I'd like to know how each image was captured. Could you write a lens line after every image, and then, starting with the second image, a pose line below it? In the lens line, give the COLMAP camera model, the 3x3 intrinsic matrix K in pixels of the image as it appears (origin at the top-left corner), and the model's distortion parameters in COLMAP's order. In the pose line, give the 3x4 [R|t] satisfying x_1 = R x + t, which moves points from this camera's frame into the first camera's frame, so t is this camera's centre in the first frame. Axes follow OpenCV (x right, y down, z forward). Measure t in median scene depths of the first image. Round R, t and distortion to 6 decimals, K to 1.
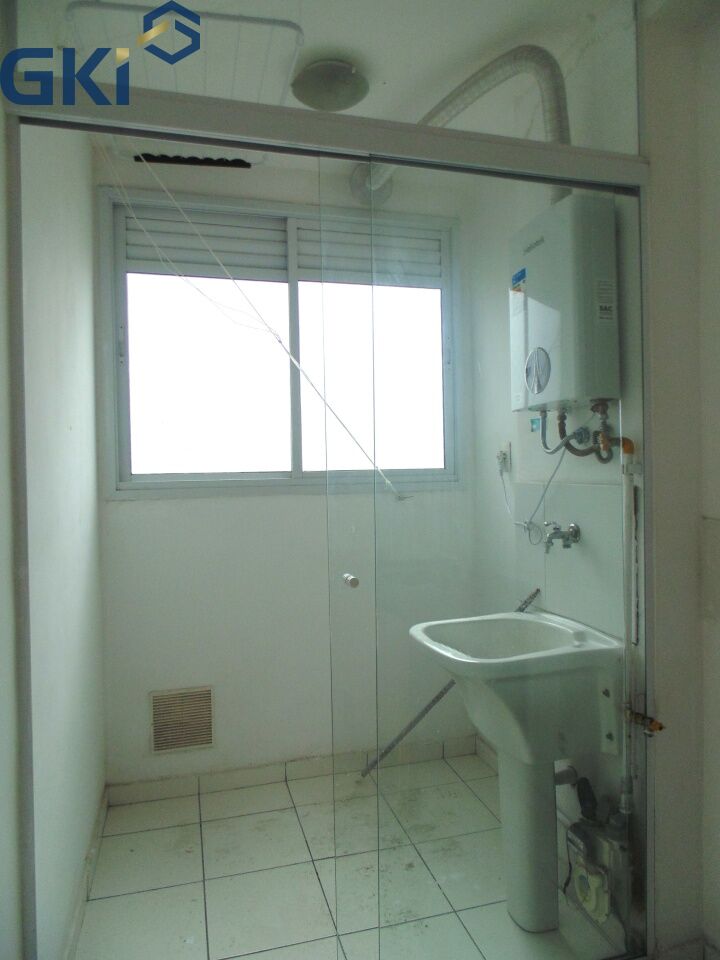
lens RADIAL K [[641.9, 0, 360.3], [0, 641.9, 475.0], [0, 0, 1]] dist [-0.006418, -0.006517]
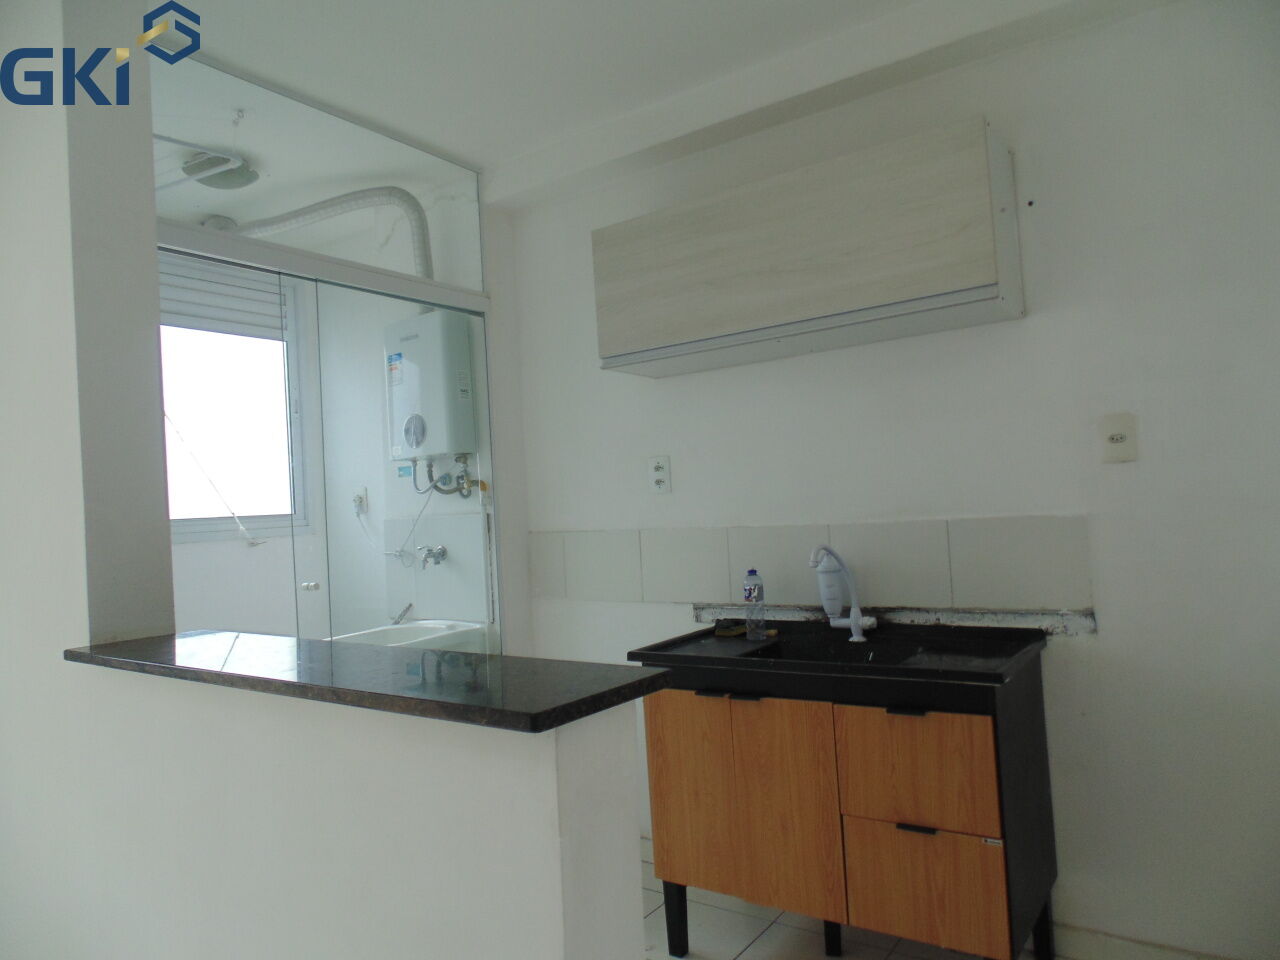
lens RADIAL K [[855.8, 0, 650.2], [0, 855.8, 478.8], [0, 0, 1]] dist [-0.006418, -0.006517]
pose [[0.775589, -0.004277, 0.631223, -0.456297], [0.048989, 0.997369, -0.053436, 0.054287], [-0.629334, 0.072368, 0.773758, -0.661374]]
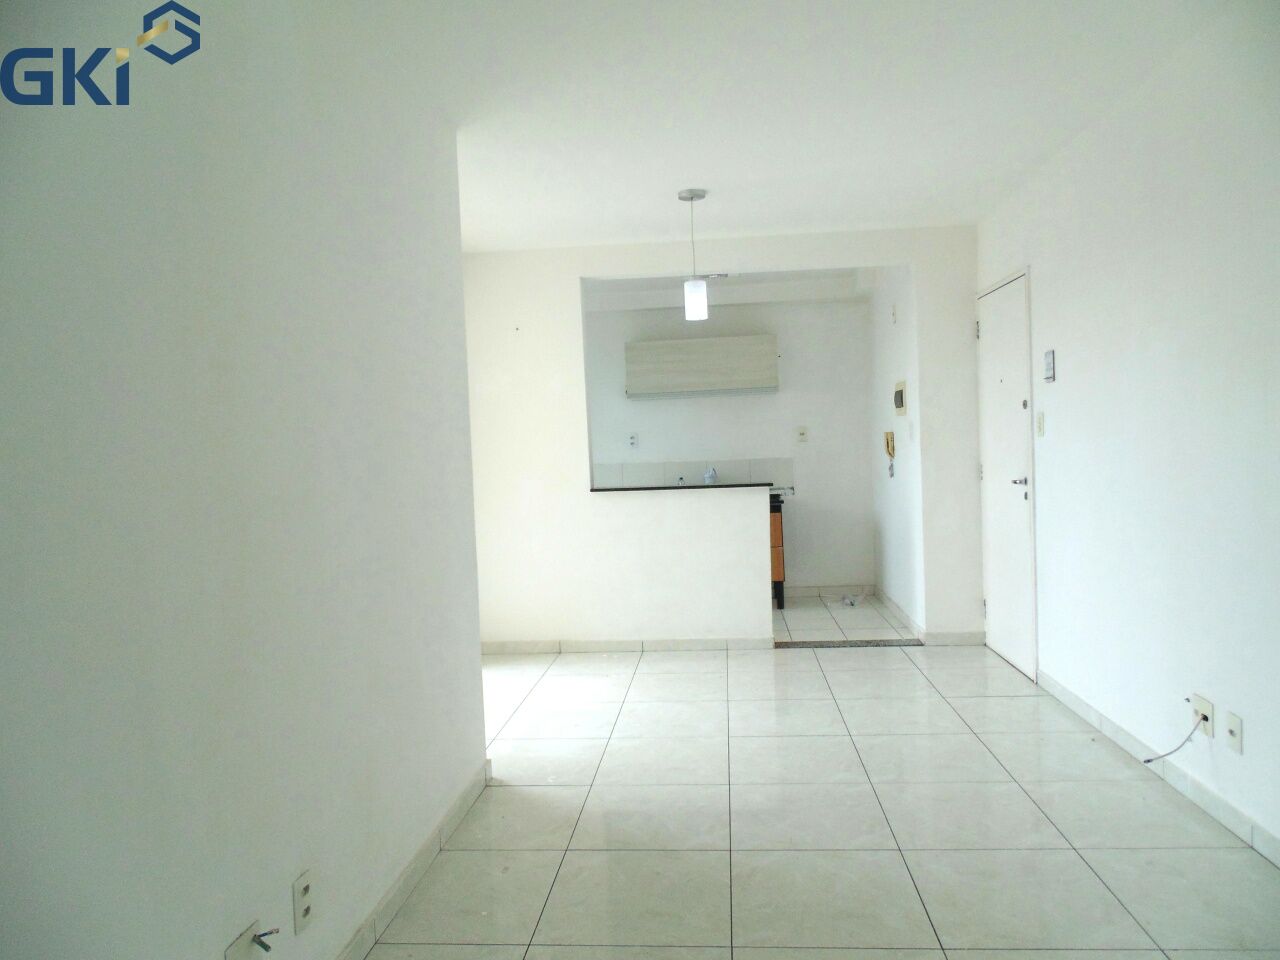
lens RADIAL K [[922.0, 0, 640.0], [0, 922.0, 480.0], [0, 0, 1]] dist [0.002676, 0.000704]
pose [[0.353421, -0.031168, 0.934945, -3.315986], [0.044051, 0.998891, 0.016648, 0.072220], [-0.934427, 0.035301, 0.354402, -0.937170]]
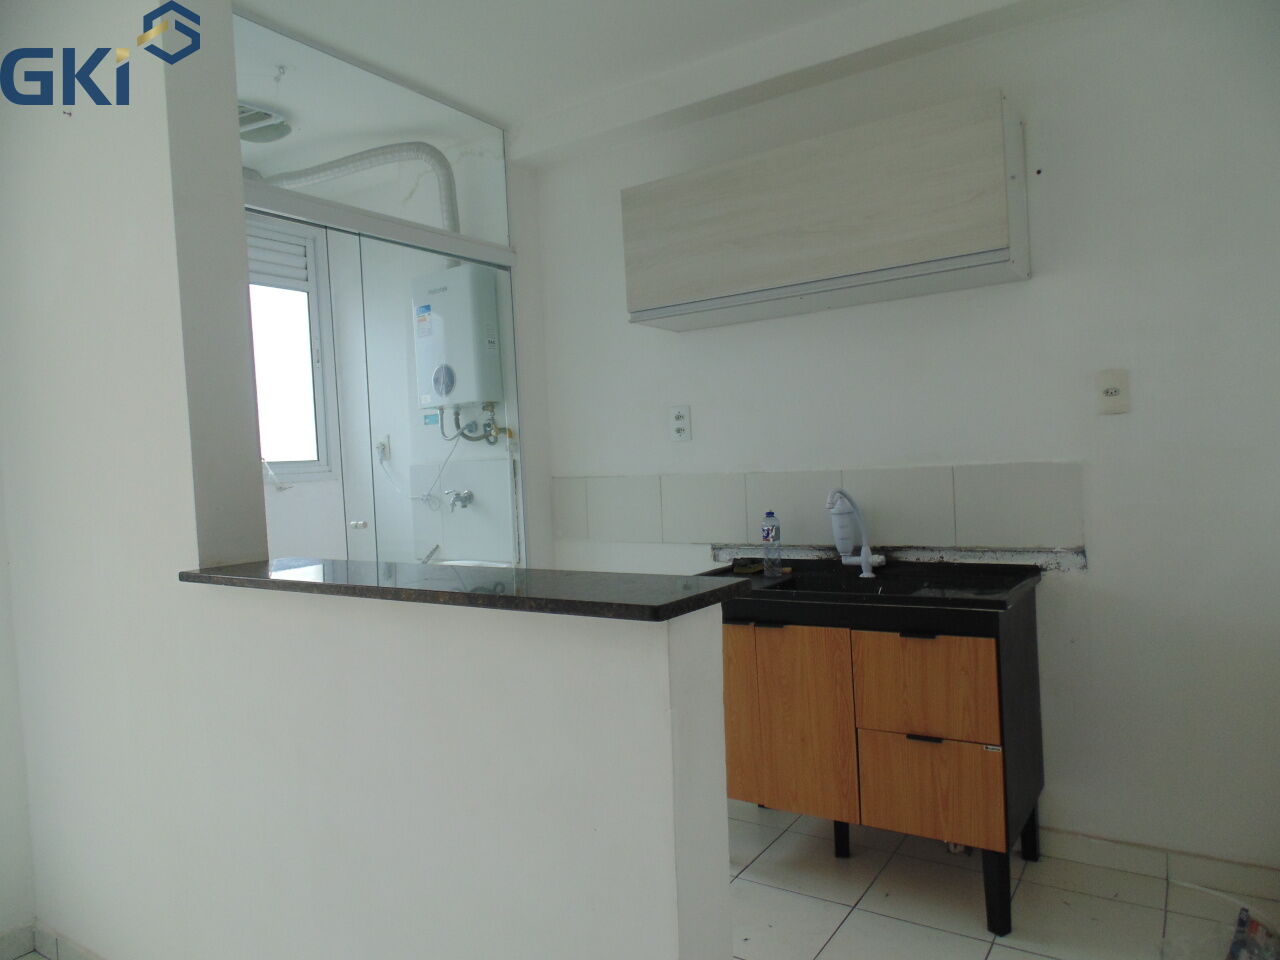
lens RADIAL K [[855.8, 0, 650.2], [0, 855.8, 478.8], [0, 0, 1]] dist [-0.006418, -0.006517]
pose [[0.761154, -0.032895, 0.647737, -0.581043], [0.042624, 0.999091, 0.000651, 0.067881], [-0.647169, 0.027113, 0.761864, -0.687002]]
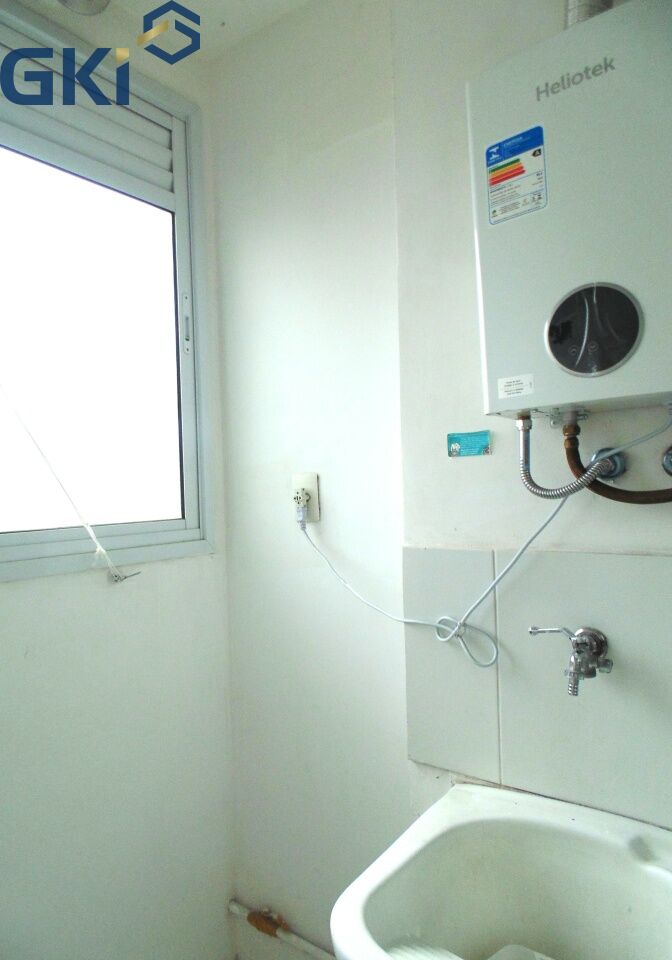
lens RADIAL K [[664.1, 0, 304.1], [0, 664.1, 480.8], [0, 0, 1]] dist [-0.007499, -0.002807]
pose [[0.825663, 0.002594, 0.564157, -0.183800], [0.019644, 0.999251, -0.033345, -0.034308], [-0.563821, 0.038614, 0.824994, 0.691278]]
